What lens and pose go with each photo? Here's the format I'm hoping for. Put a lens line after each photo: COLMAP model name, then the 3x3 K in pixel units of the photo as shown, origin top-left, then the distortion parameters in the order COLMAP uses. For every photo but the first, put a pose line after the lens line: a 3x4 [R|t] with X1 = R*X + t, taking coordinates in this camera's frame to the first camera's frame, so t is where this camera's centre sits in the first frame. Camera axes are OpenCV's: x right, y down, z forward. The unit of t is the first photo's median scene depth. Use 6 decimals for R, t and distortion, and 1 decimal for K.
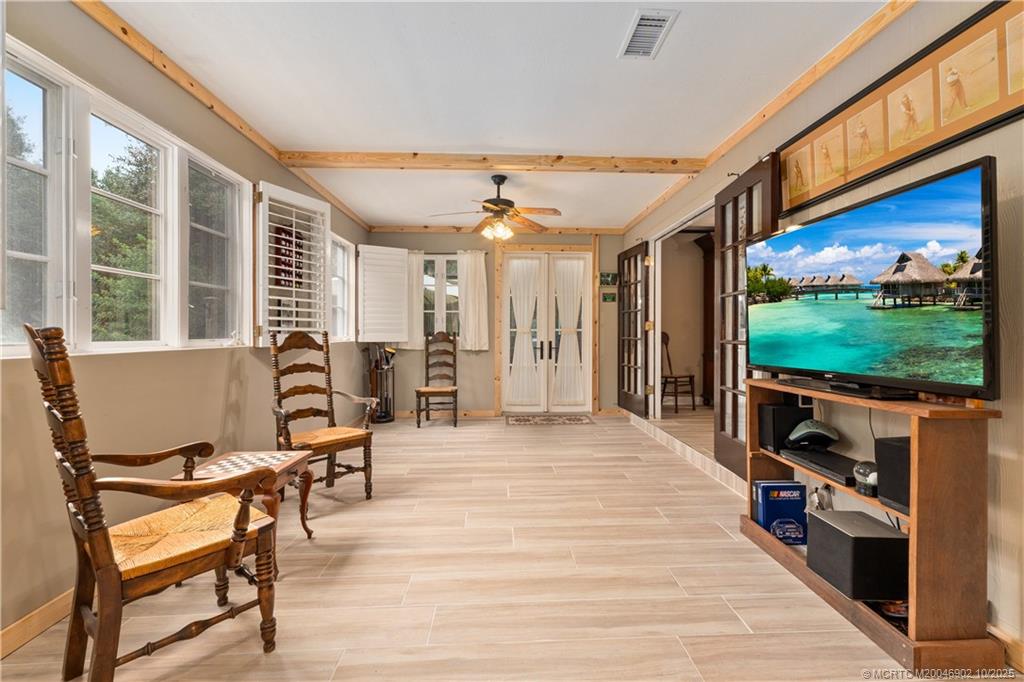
lens RADIAL K [[429.2, 0, 522.0], [0, 429.2, 333.8], [0, 0, 1]] dist [0.004918, -0.000040]
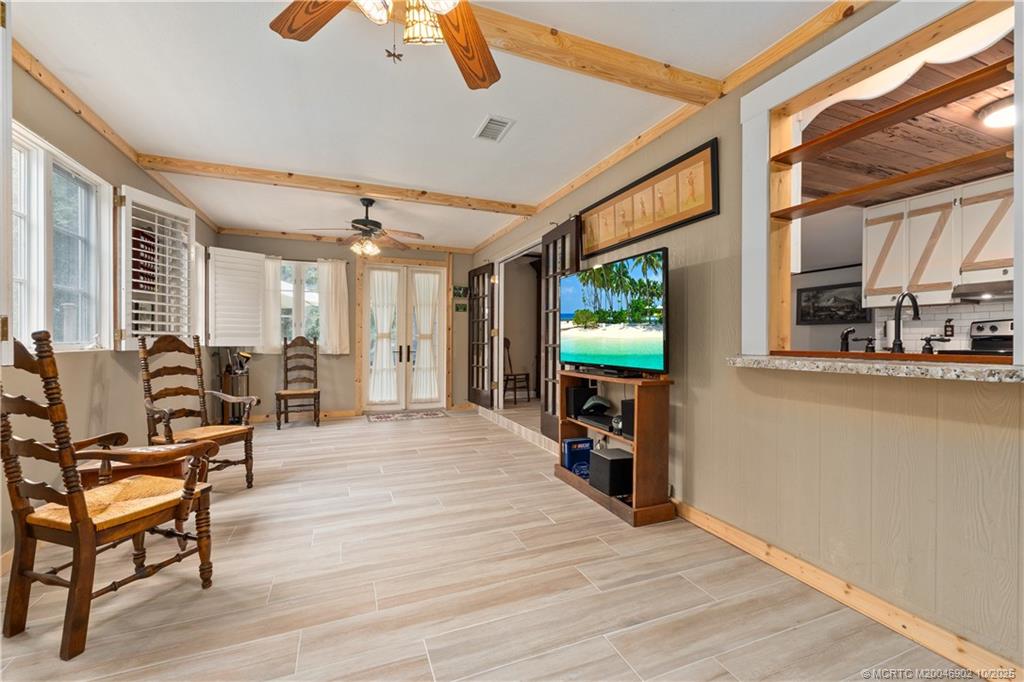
lens RADIAL K [[429.2, 0, 517.9], [0, 429.2, 343.9], [0, 0, 1]] dist [0.004918, -0.000040]
pose [[0.940930, 0.000859, 0.338601, -0.088020], [-0.004278, 0.999947, 0.009350, 0.001853], [-0.338575, -0.010246, 0.940884, -0.279969]]
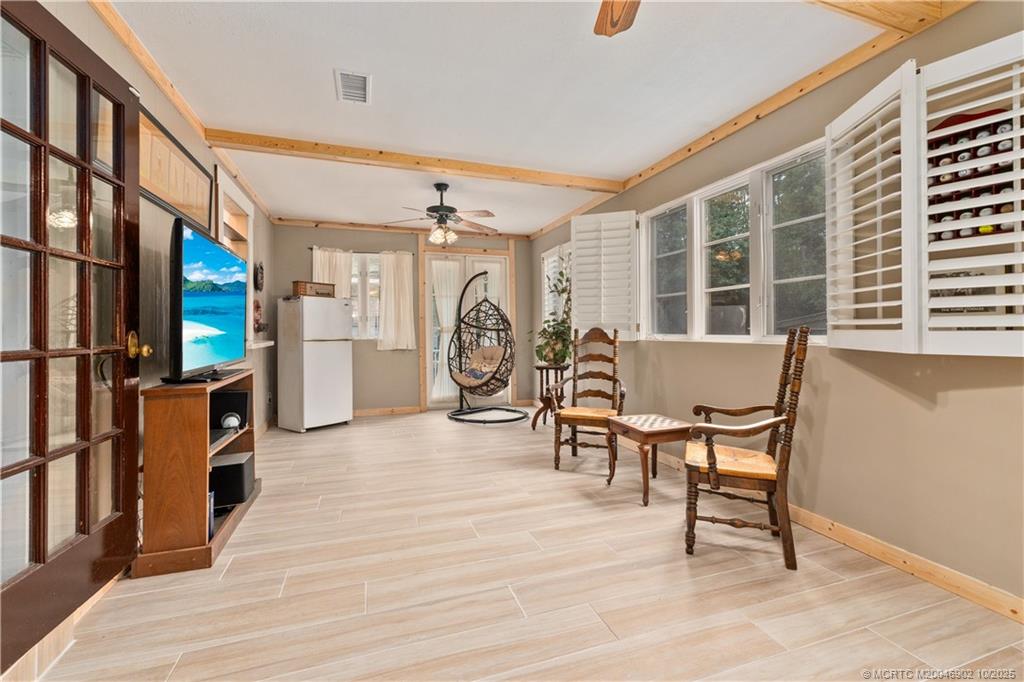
lens RADIAL K [[429.2, 0, 509.9], [0, 429.2, 333.4], [0, 0, 1]] dist [0.004918, -0.000040]
pose [[-0.960539, 0.004656, -0.278107, 0.156418], [0.004484, 0.999989, 0.001254, 0.003944], [0.278109, -0.000042, -0.960549, 1.742617]]
